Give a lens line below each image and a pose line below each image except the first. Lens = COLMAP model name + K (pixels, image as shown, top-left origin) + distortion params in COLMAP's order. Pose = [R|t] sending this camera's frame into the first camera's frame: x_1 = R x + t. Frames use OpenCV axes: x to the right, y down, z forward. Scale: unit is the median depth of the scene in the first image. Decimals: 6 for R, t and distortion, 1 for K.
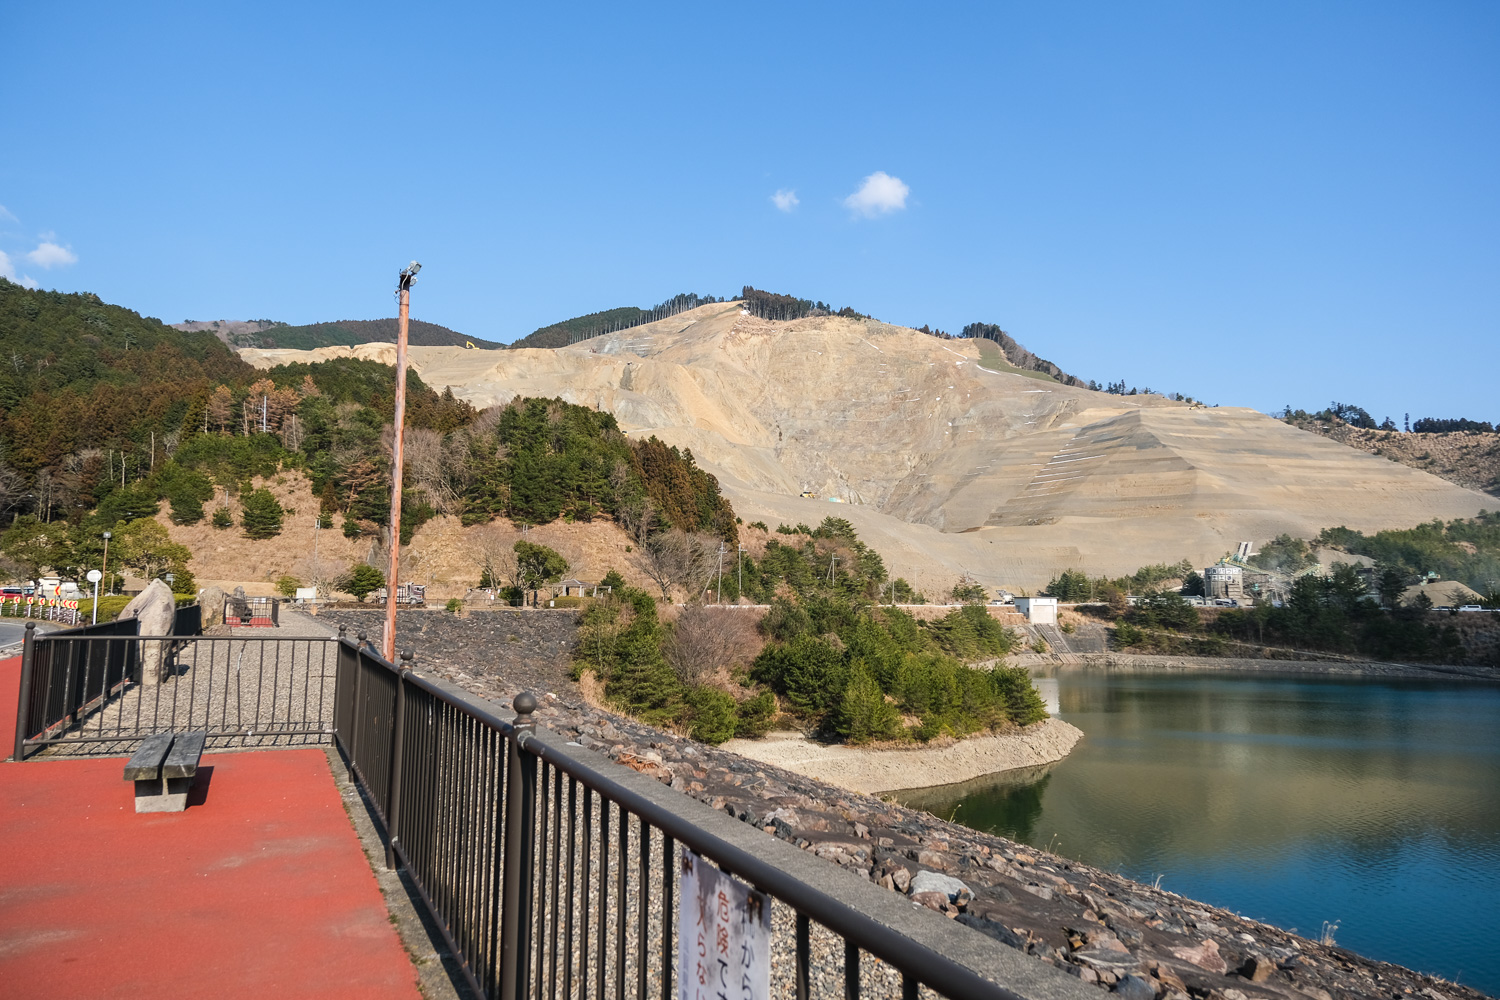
lens RADIAL K [[1044.3, 0, 750.0], [0, 1044.3, 500.0], [0, 0, 1]] dist [0.017764, 0.003695]
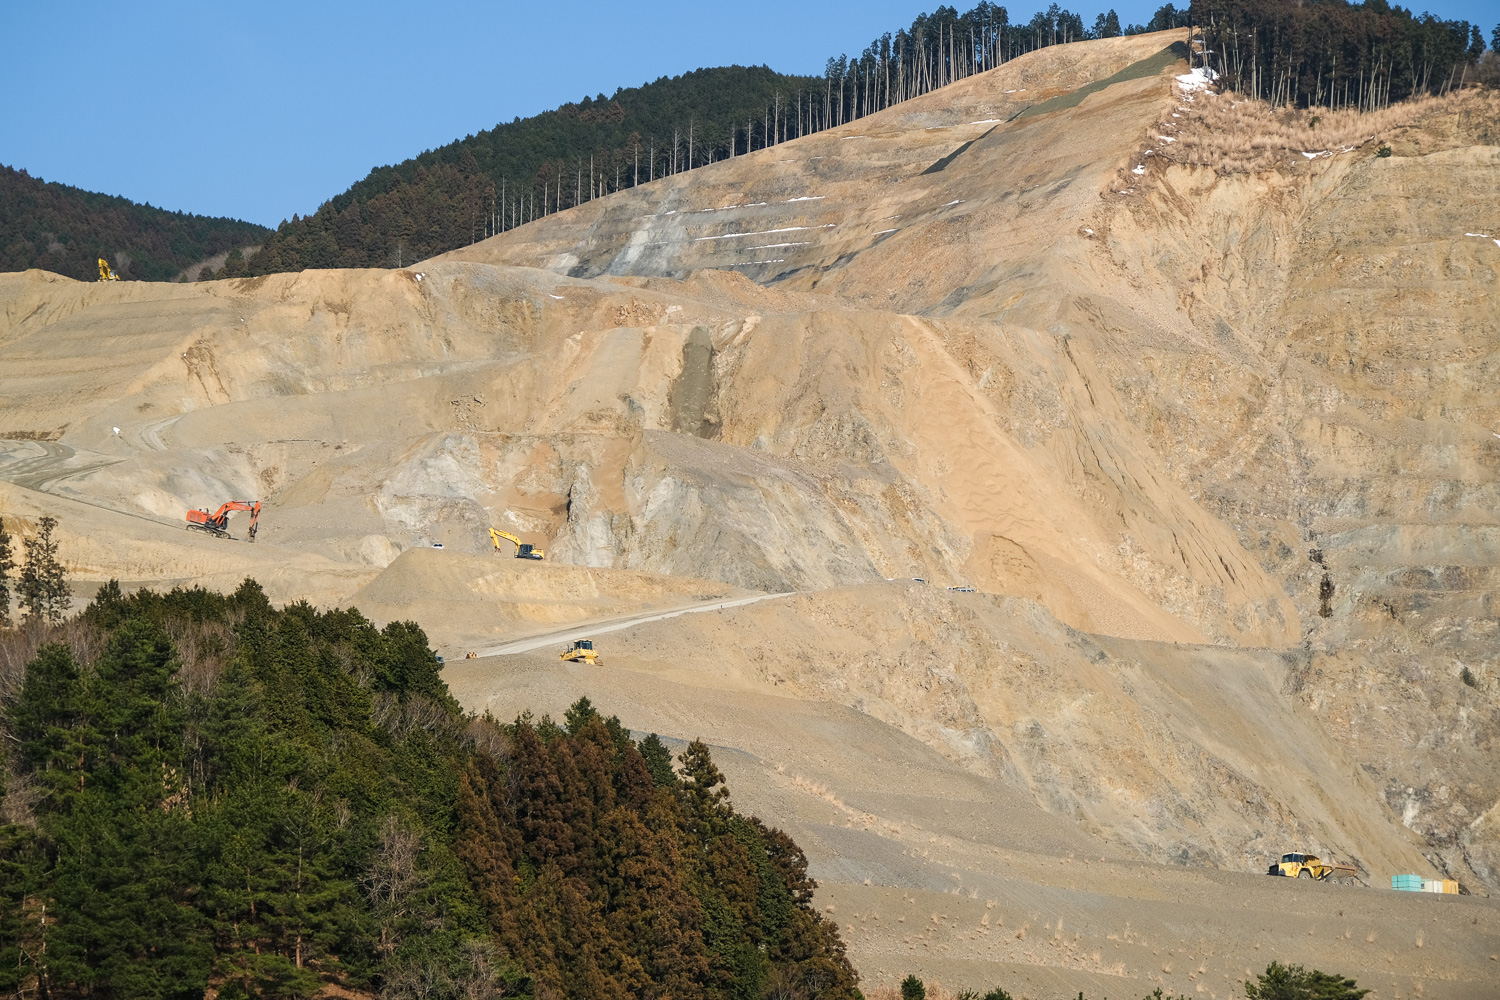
lens RADIAL K [[4605.2, 0, 685.2], [0, 4605.2, 497.0], [0, 0, 1]] dist [-0.043767, 2.741216]
pose [[0.988903, -0.028937, -0.145716, 0.045025], [0.018173, 0.997043, -0.074666, -0.008298], [0.147446, 0.071190, 0.986505, -0.092175]]
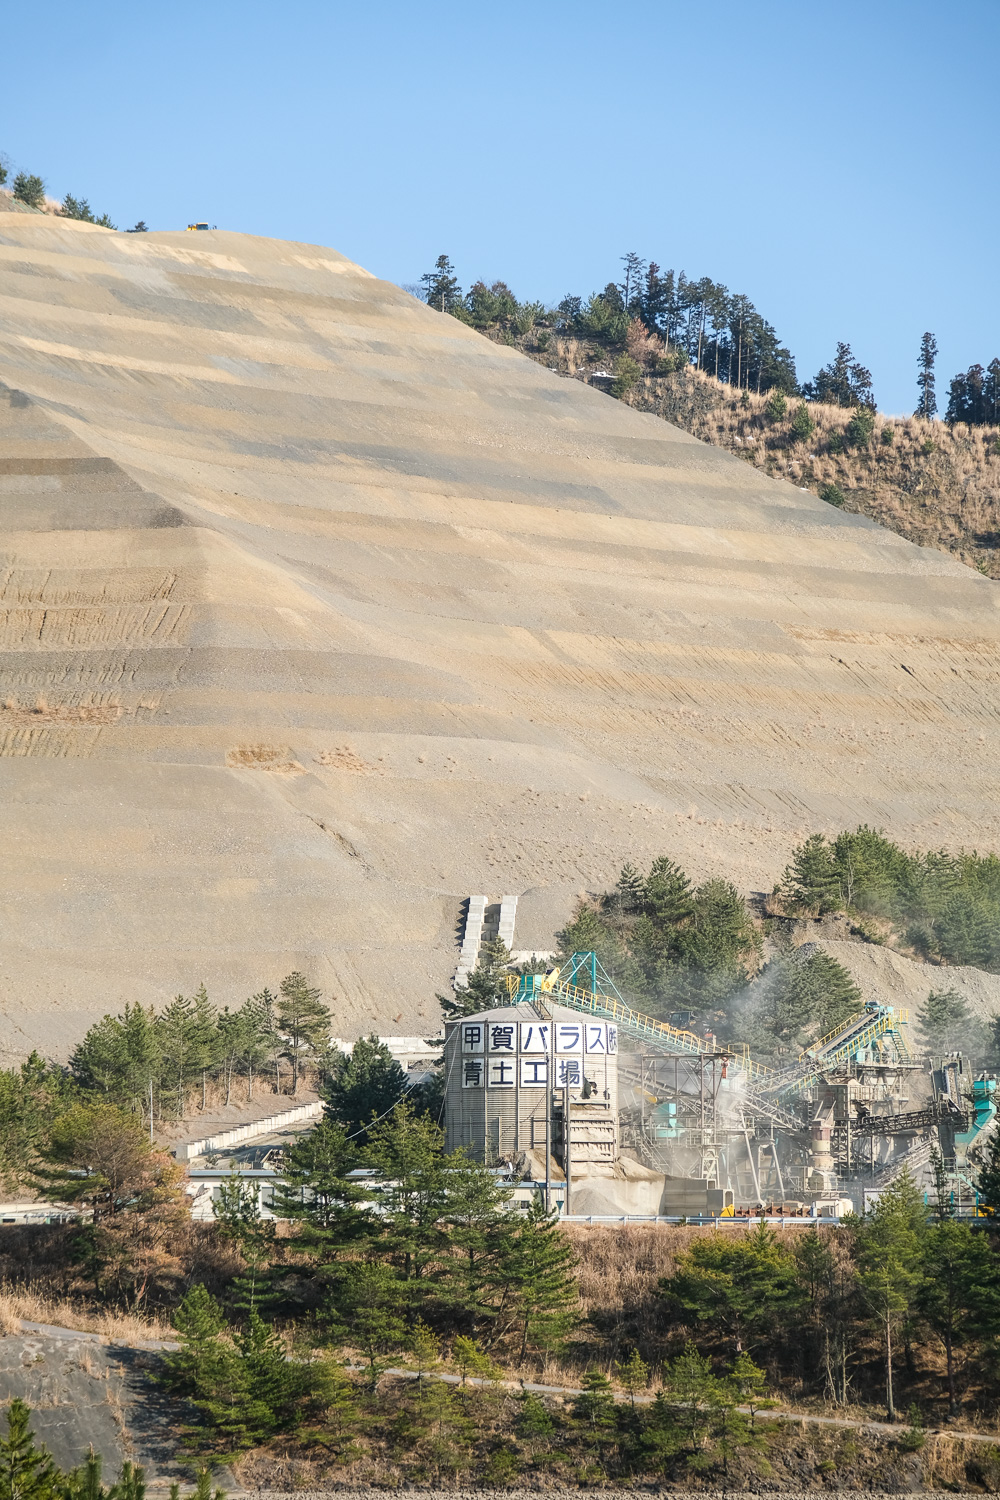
lens RADIAL K [[5379.2, 0, 500.0], [0, 5379.2, 750.0], [0, 0, 1]] dist [0.051635, 0.683098]
pose [[0.852325, 0.034693, 0.521861, -0.043362], [-0.041628, 0.999132, 0.001566, 0.007384], [-0.521354, -0.023059, 0.853029, 0.086597]]
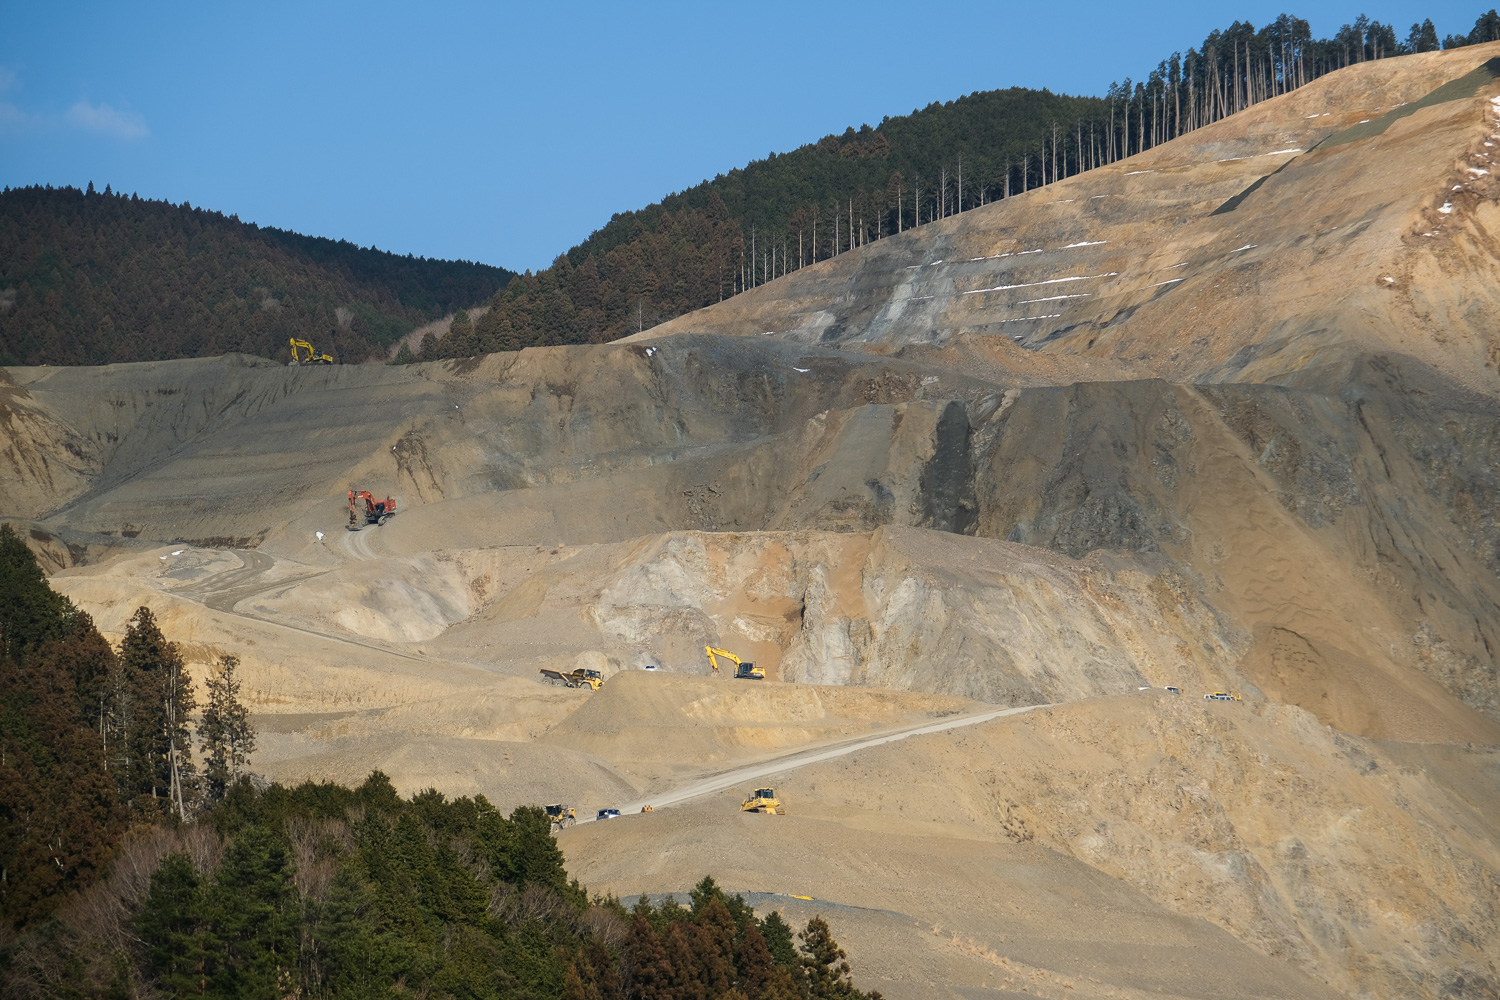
lens RADIAL K [[5379.2, 0, 750.0], [0, 5379.2, 500.0], [0, 0, 1]] dist [0.051635, 0.683098]
pose [[0.978589, -0.054612, -0.198445, 0.084084], [0.039088, 0.995921, -0.081325, -0.017438], [0.202077, 0.071827, 0.976732, -0.178303]]
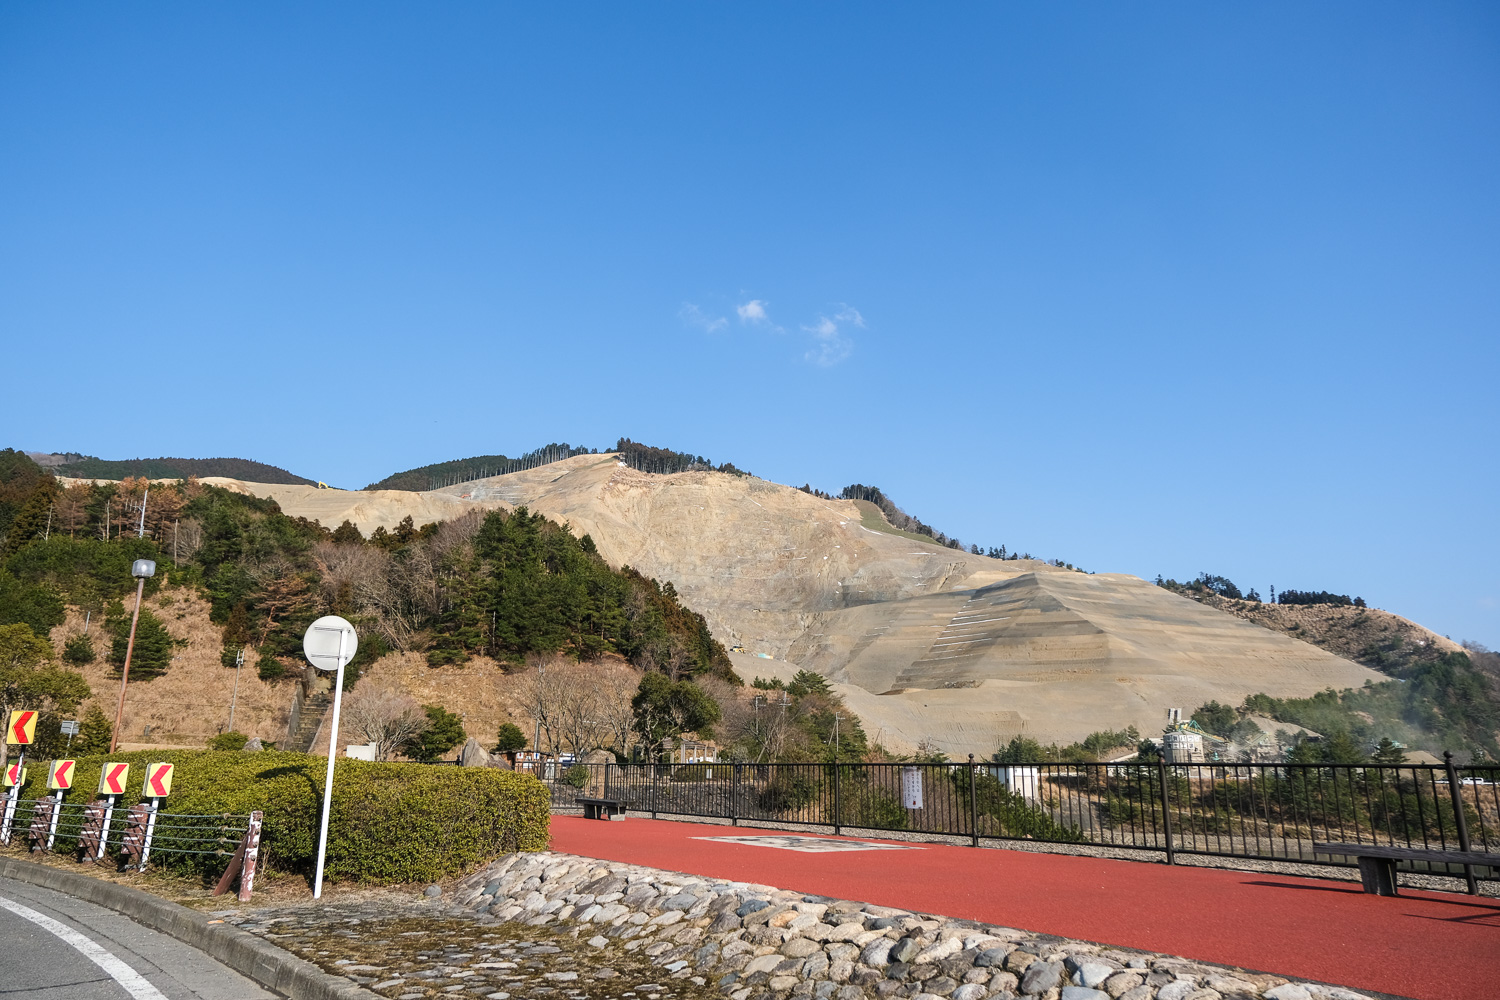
lens RADIAL K [[1044.3, 0, 750.0], [0, 1044.3, 500.0], [0, 0, 1]] dist [0.017764, 0.003695]
pose [[0.987954, 0.038525, 0.149876, -0.045750], [-0.014518, 0.987319, -0.158085, 0.006157], [-0.154066, 0.154005, 0.975985, 0.062197]]
